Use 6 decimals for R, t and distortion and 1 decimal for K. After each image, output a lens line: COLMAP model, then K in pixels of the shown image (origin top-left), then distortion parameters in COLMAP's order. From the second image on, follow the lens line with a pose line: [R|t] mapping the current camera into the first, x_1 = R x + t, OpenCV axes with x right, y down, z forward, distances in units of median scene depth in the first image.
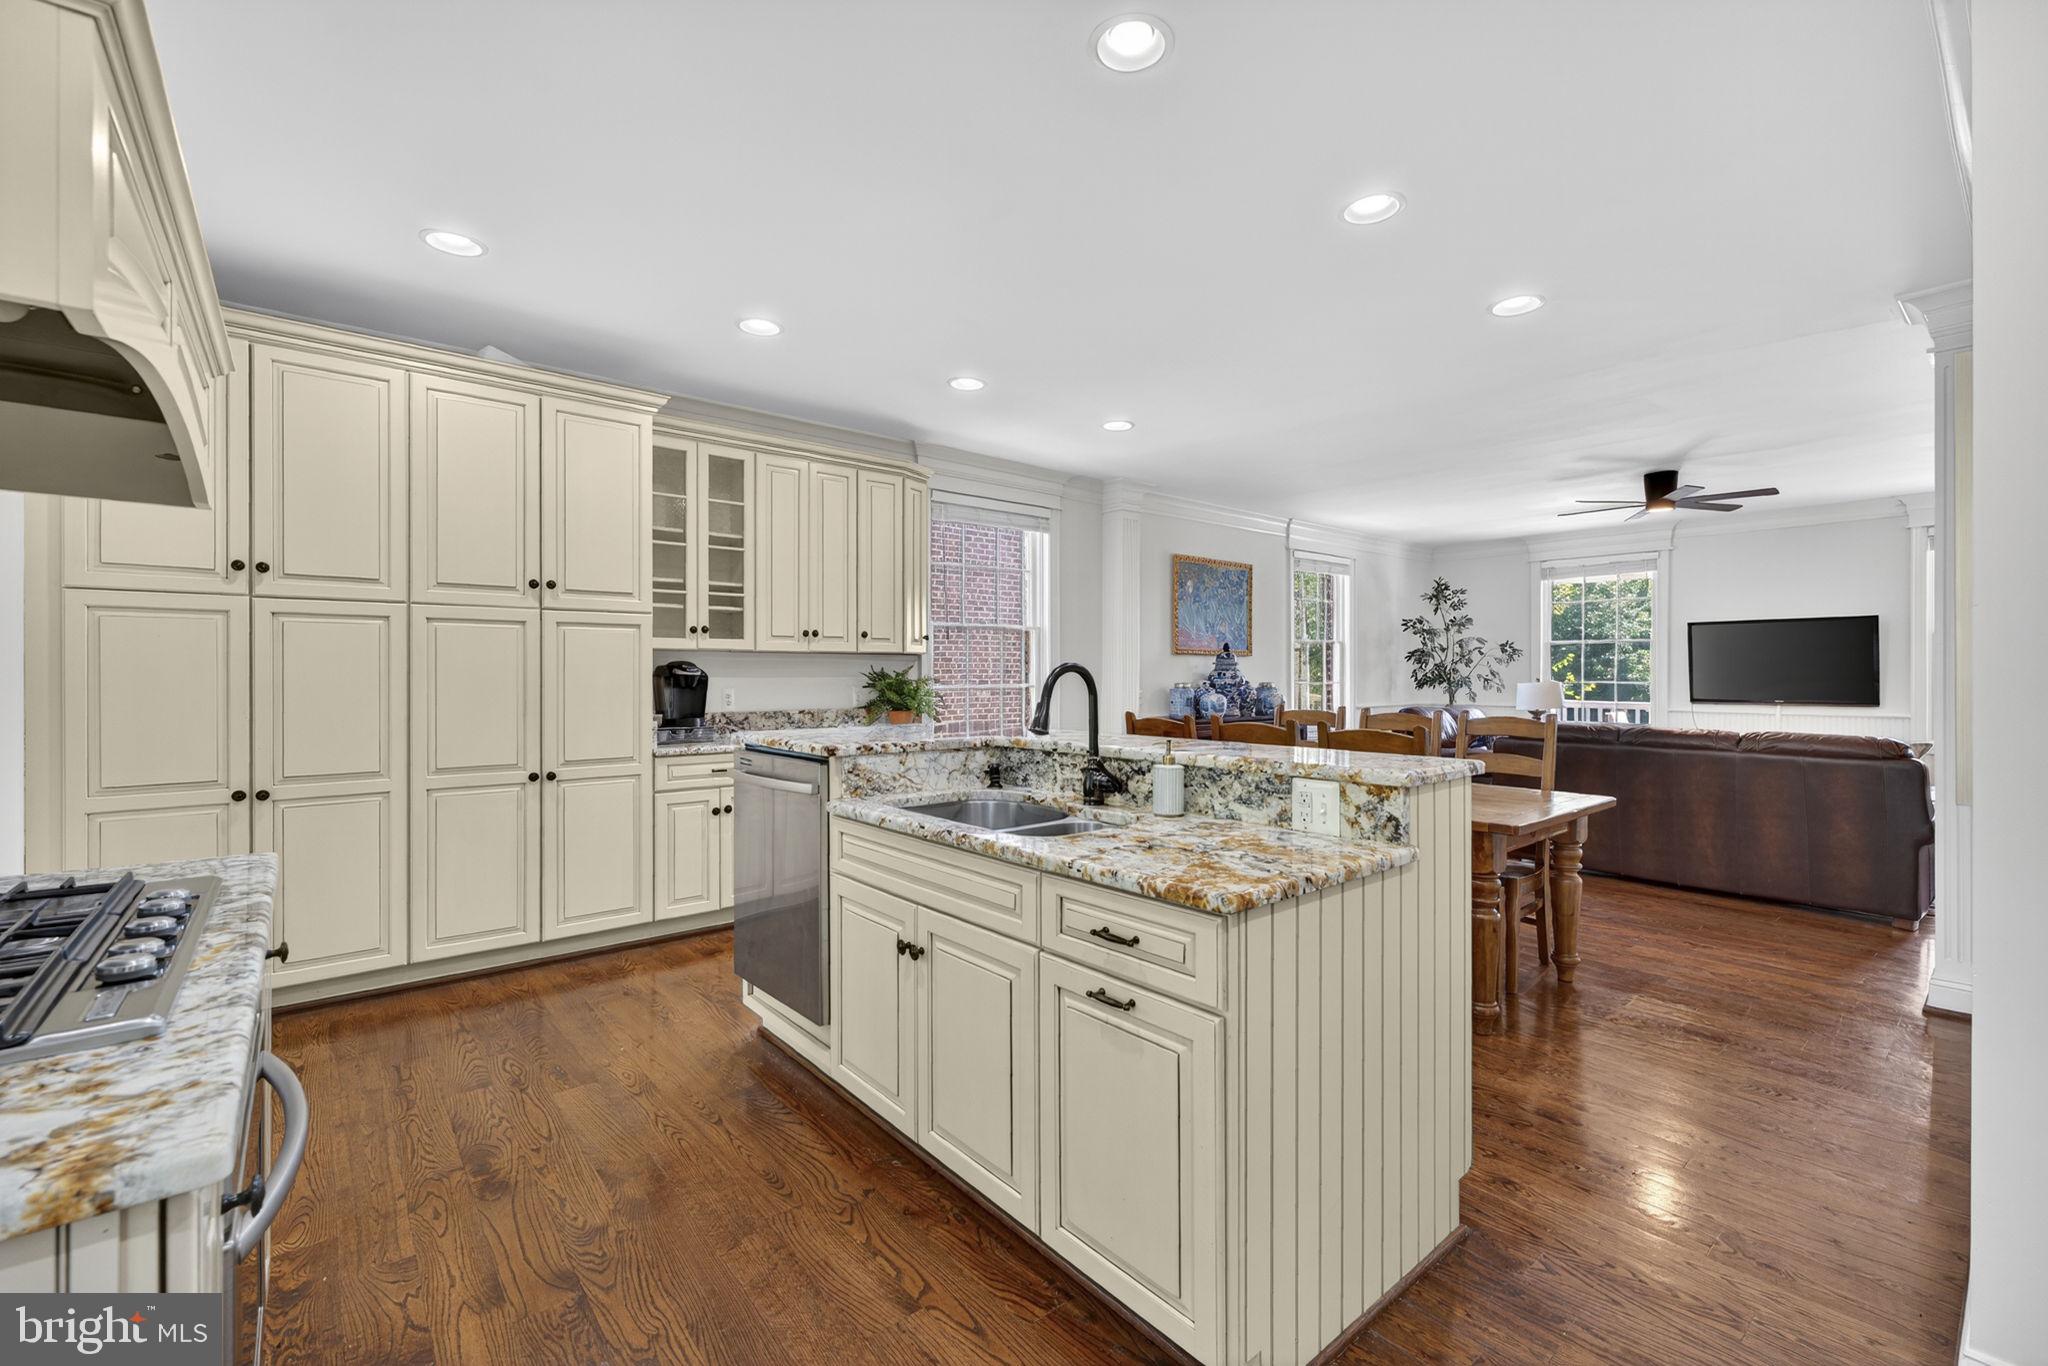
lens RADIAL K [[853.0, 0, 1022.6], [0, 853.0, 665.1], [0, 0, 1]] dist [-0.002062, 0.000749]
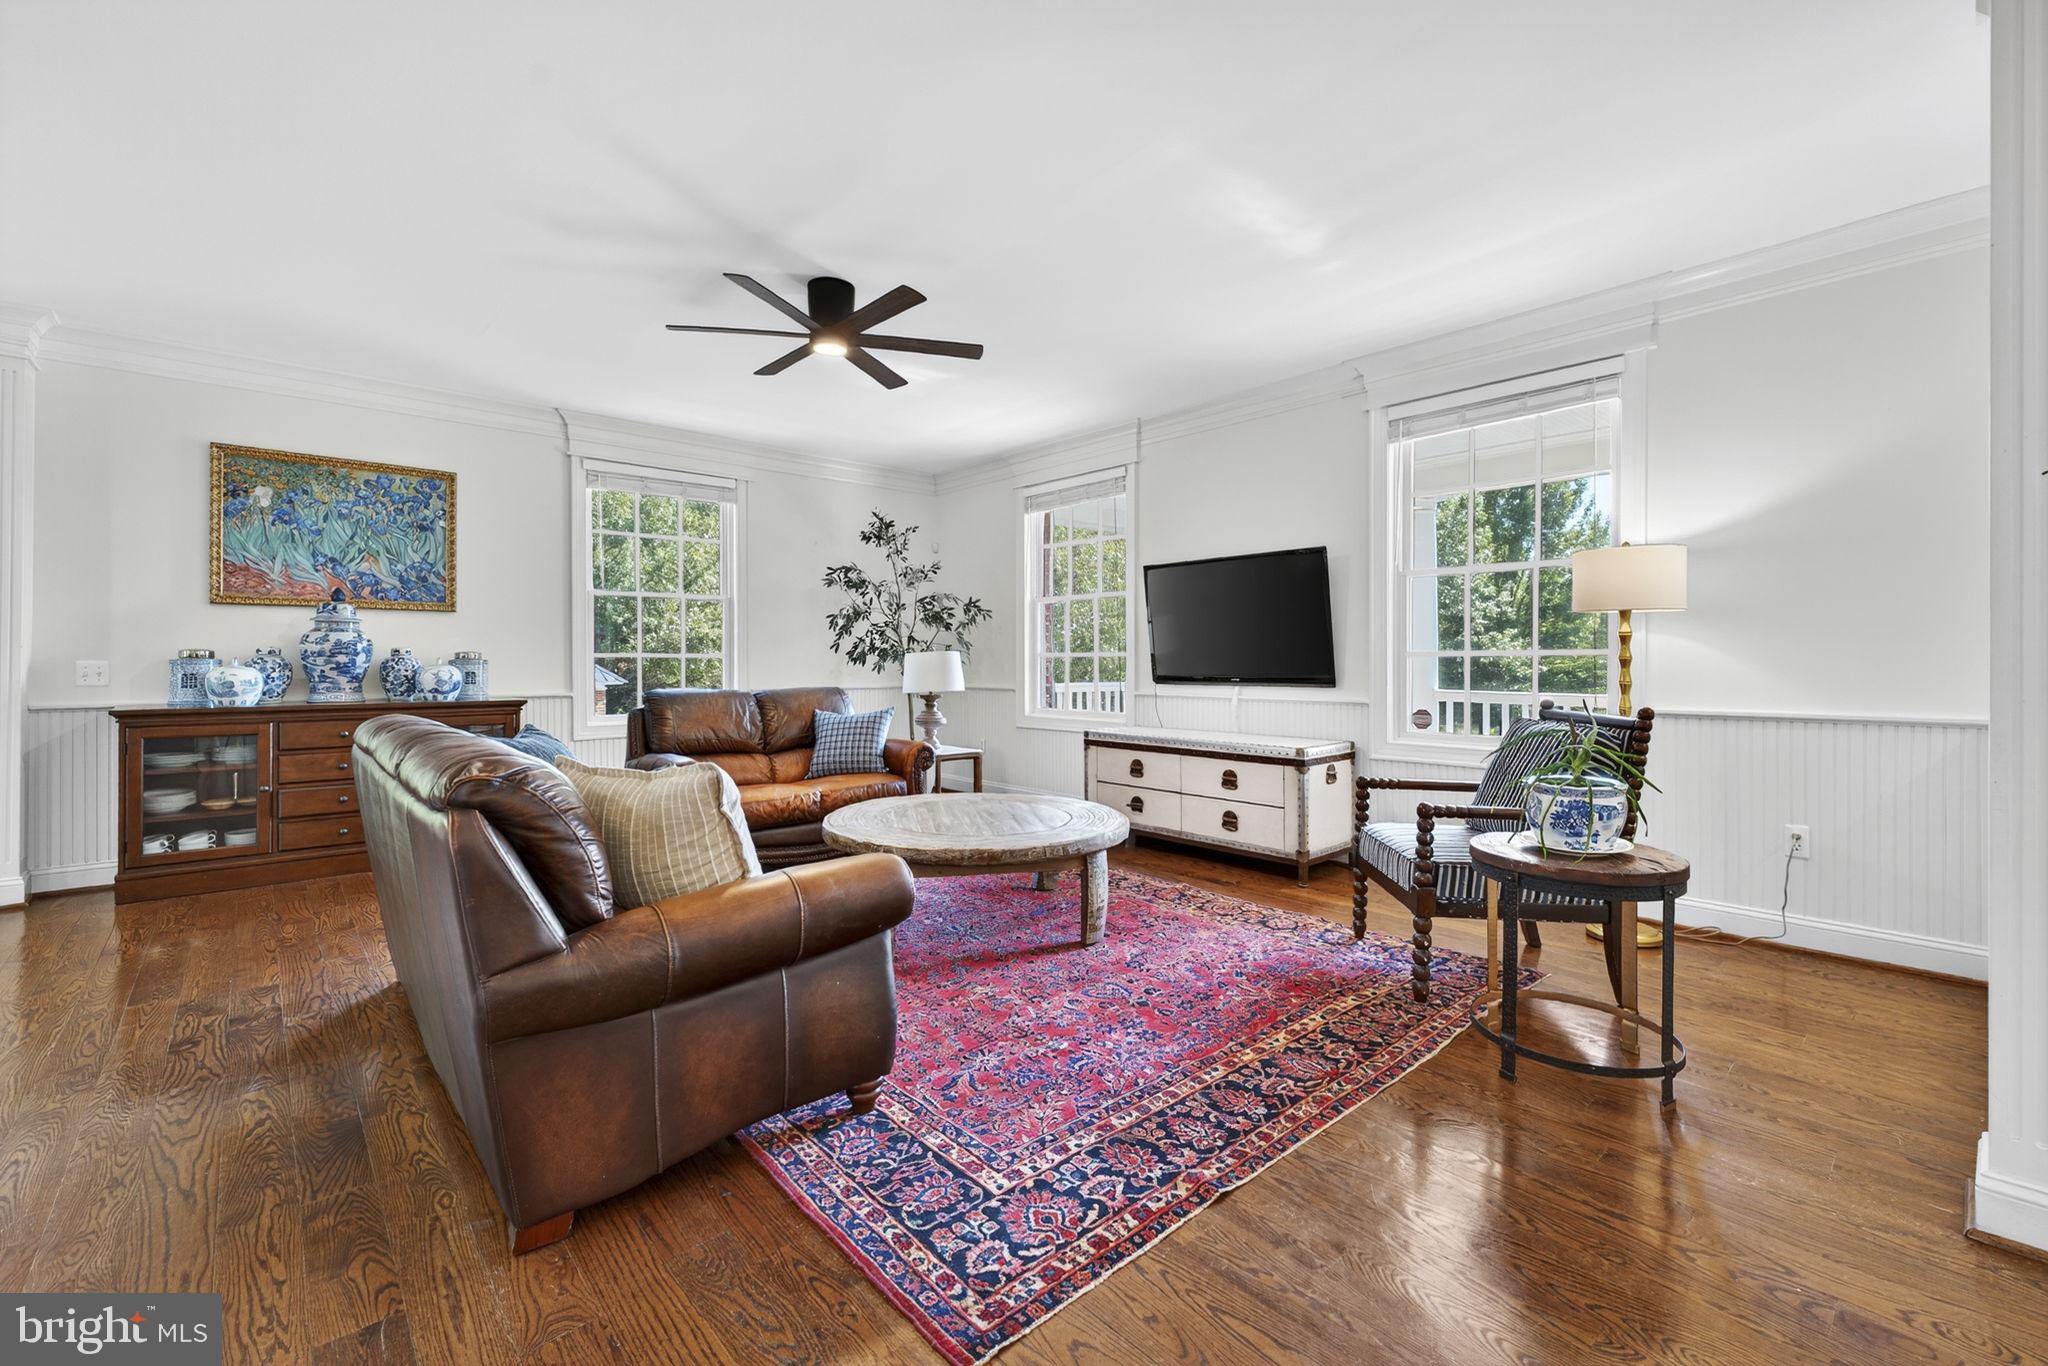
lens RADIAL K [[853.0, 0, 1022.6], [0, 853.0, 665.1], [0, 0, 1]] dist [-0.002062, 0.000749]
pose [[0.999164, -0.000066, 0.040889, 0.656191], [-0.000650, 0.999847, 0.017488, 0.018041], [-0.040884, -0.017500, 0.999011, 0.319179]]
